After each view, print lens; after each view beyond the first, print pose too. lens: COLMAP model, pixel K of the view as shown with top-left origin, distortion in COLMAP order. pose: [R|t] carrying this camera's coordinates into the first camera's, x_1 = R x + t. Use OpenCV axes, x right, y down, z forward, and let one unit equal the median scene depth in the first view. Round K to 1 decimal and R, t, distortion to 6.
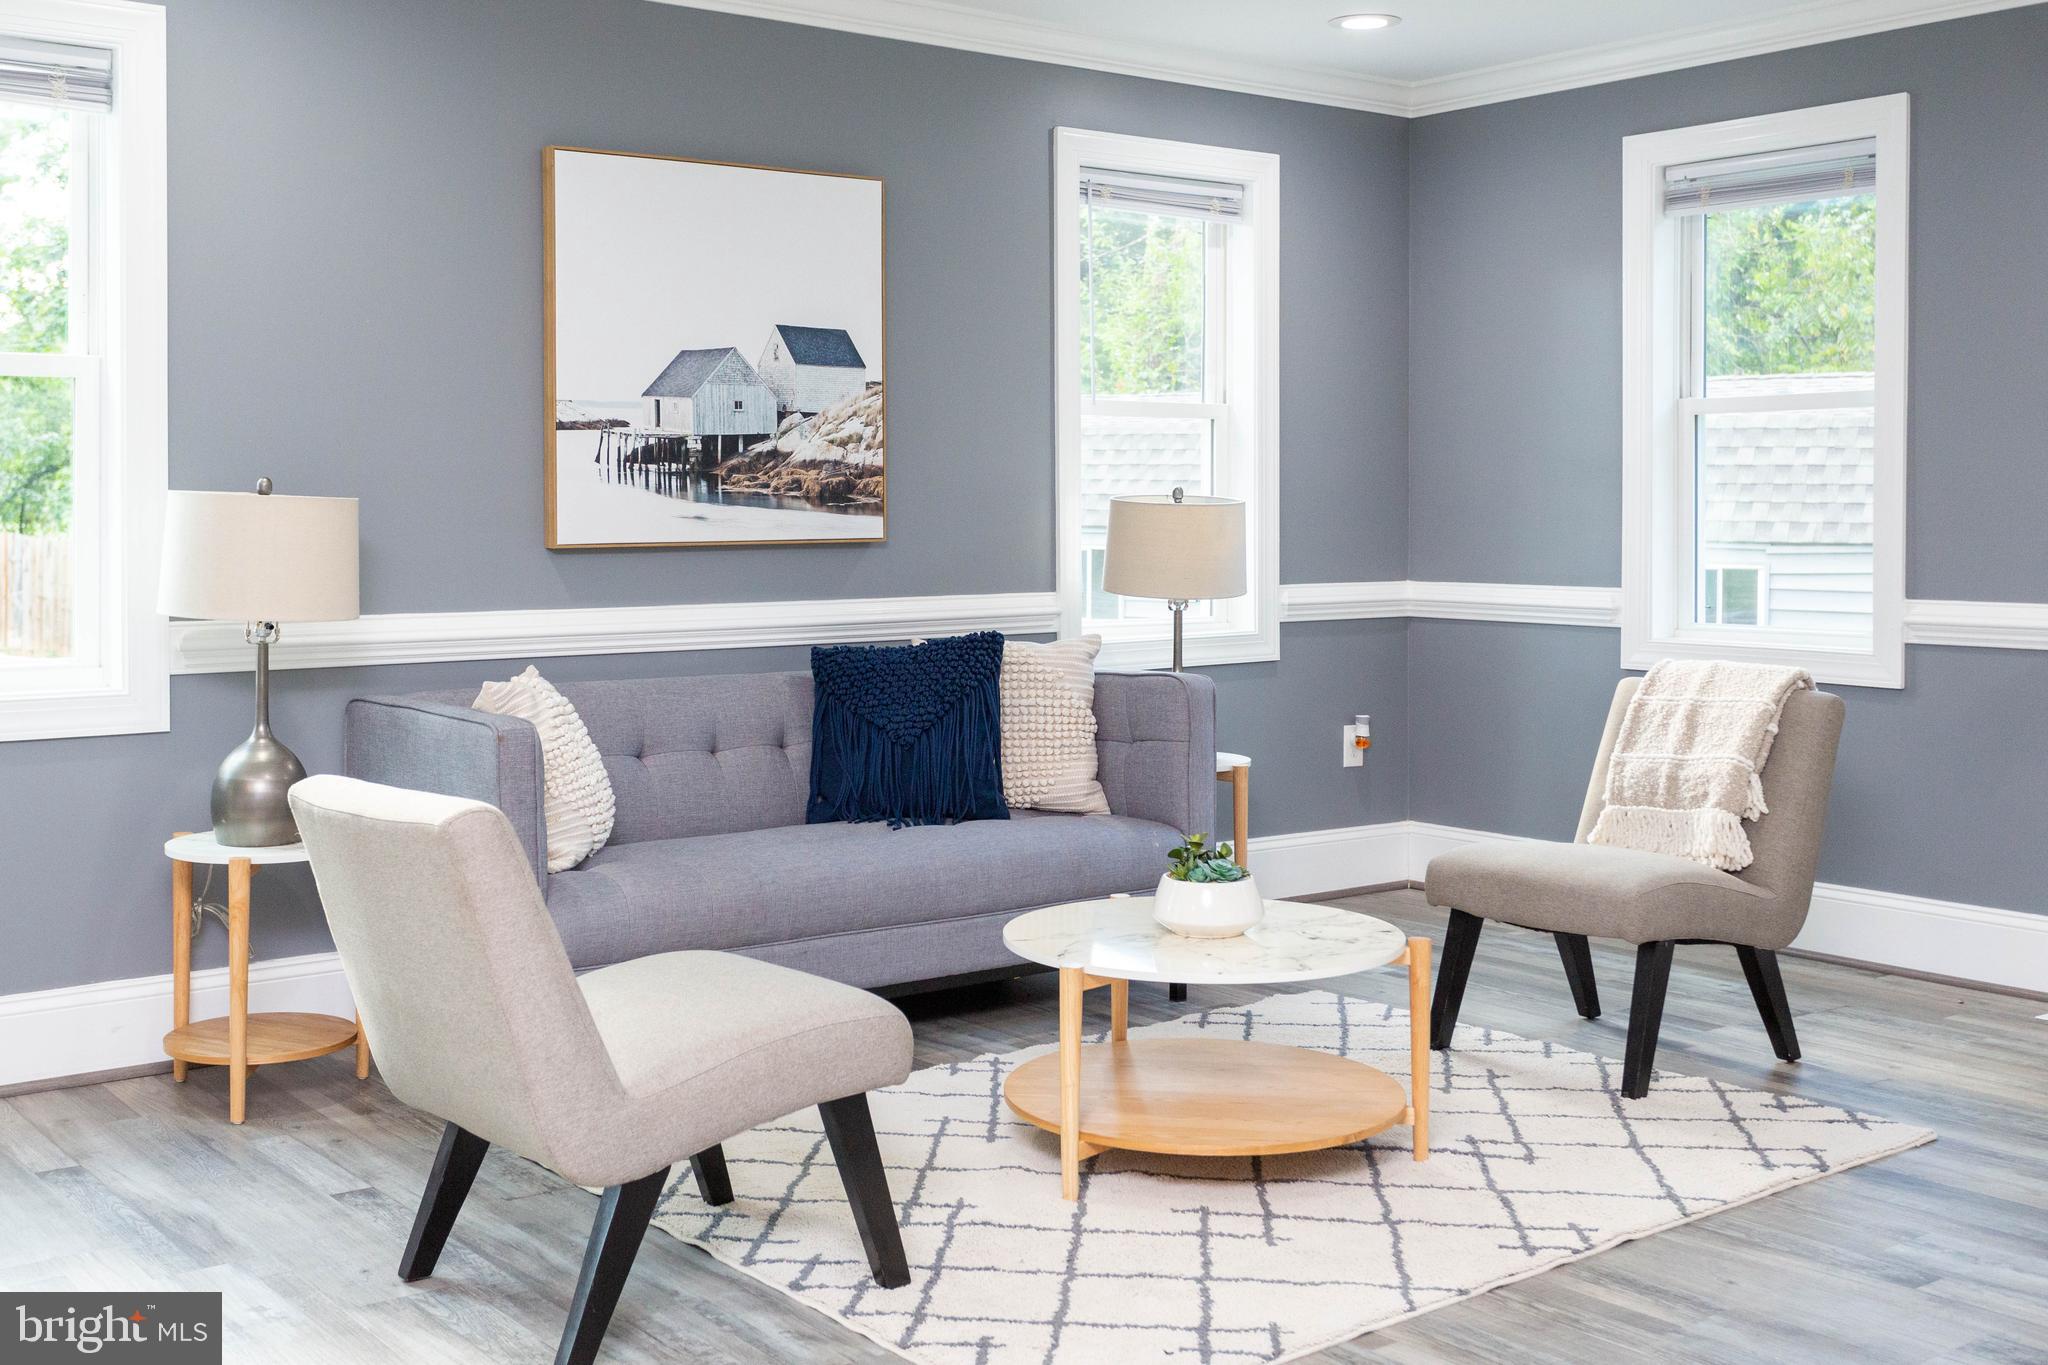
lens RADIAL K [[2219.0, 0, 969.8], [0, 2219.0, 546.7], [0, 0, 1]] dist [0.025842, -0.030523]
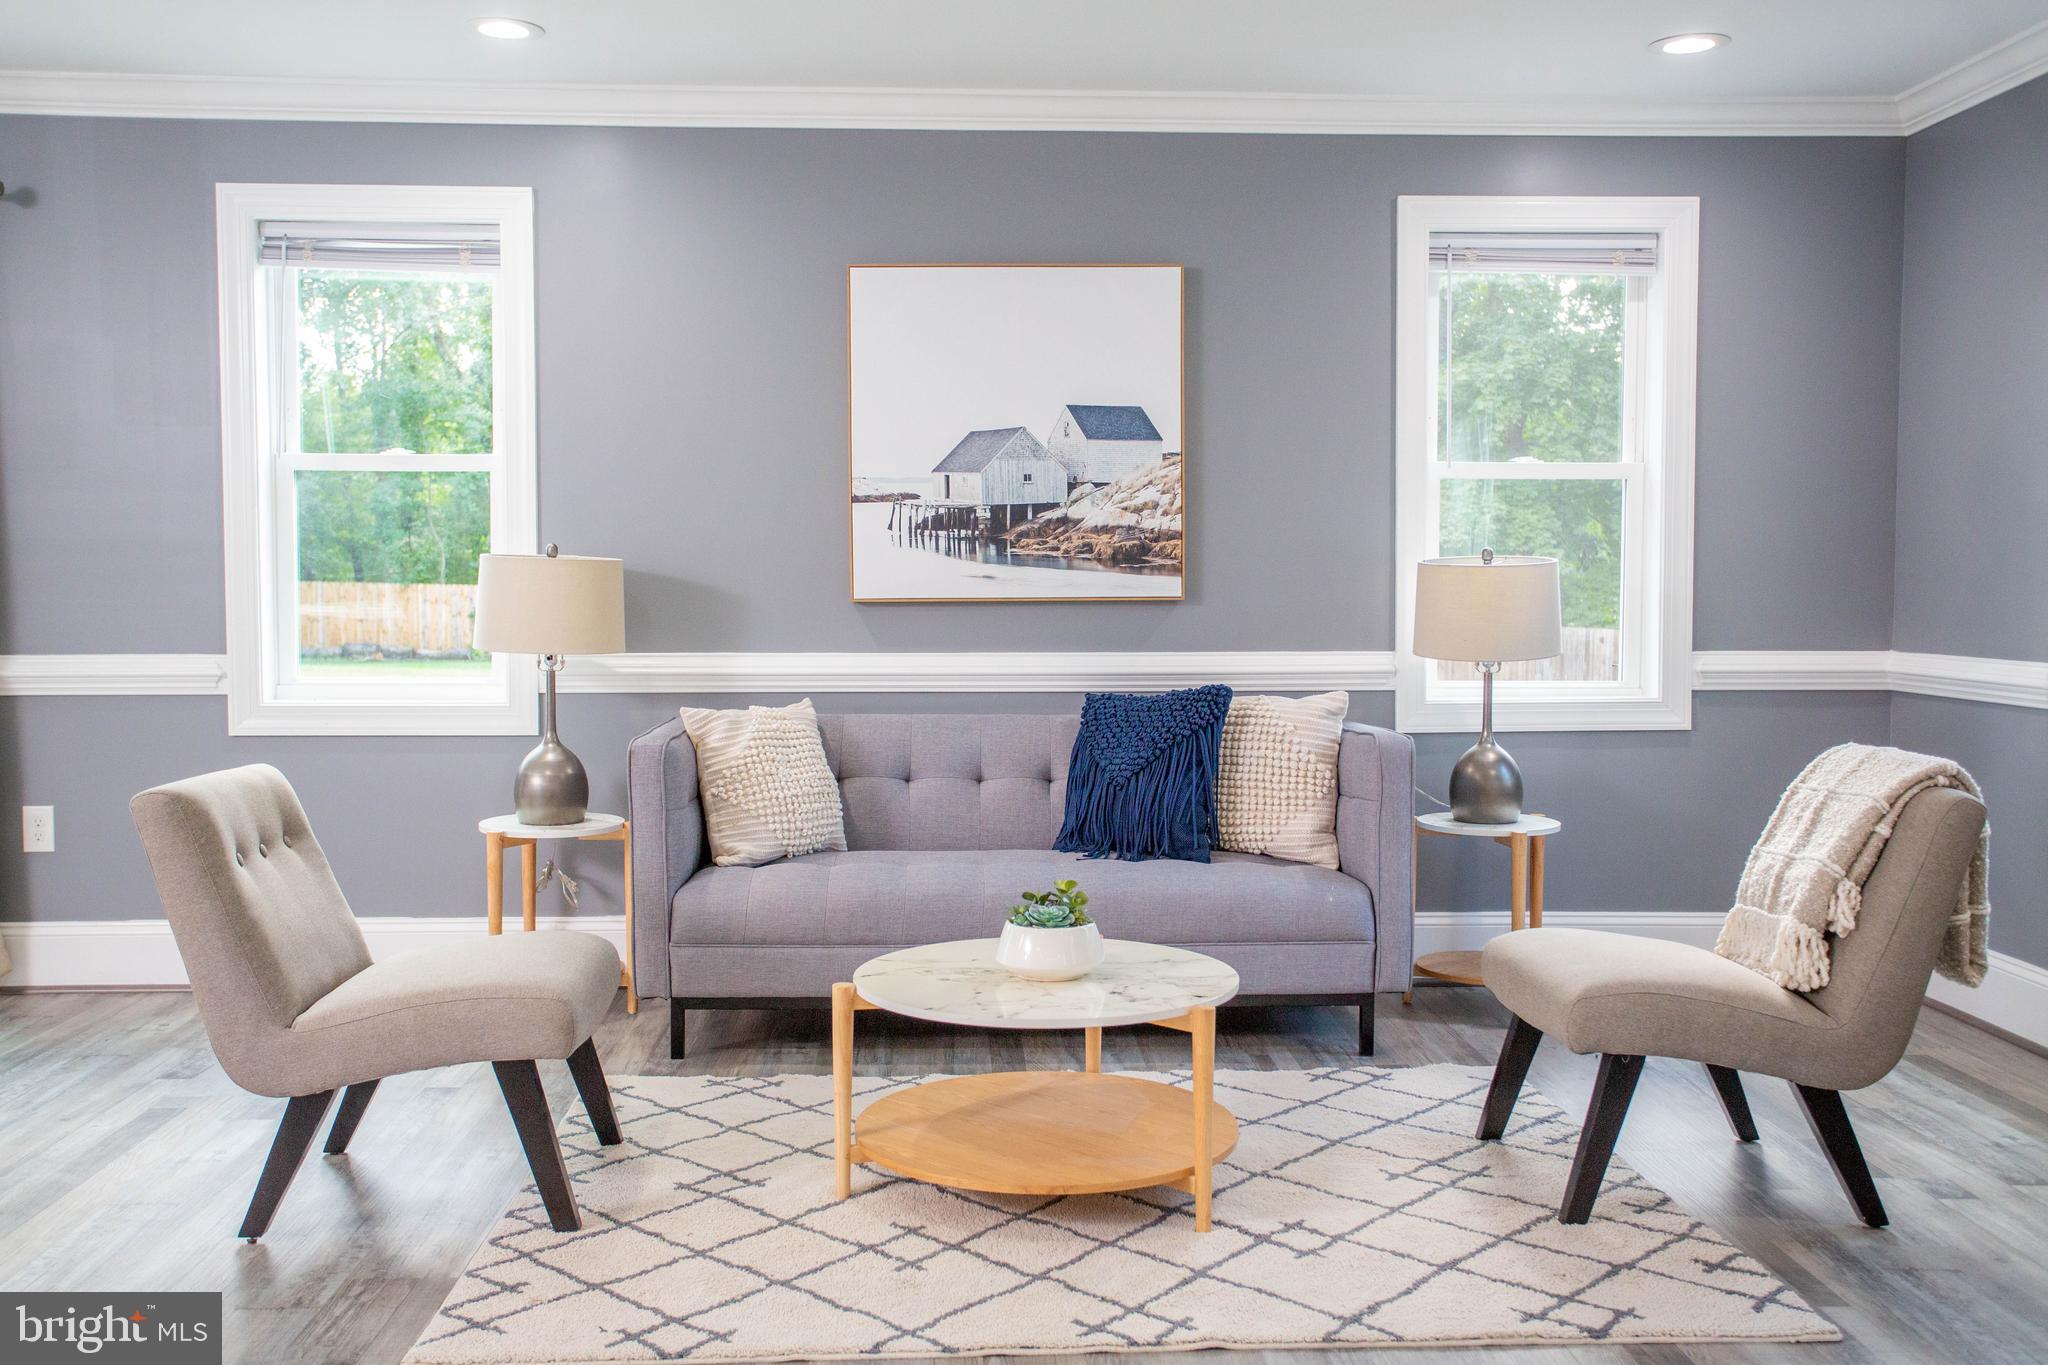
lens RADIAL K [[1889.0, 0, 1009.2], [0, 1889.0, 666.9], [0, 0, 1]] dist [-0.010886, 0.101583]
pose [[0.819207, 0.030145, -0.572705, 0.446240], [-0.012571, 0.999322, 0.034618, -0.000539], [0.573360, -0.021160, 0.819030, 0.203156]]
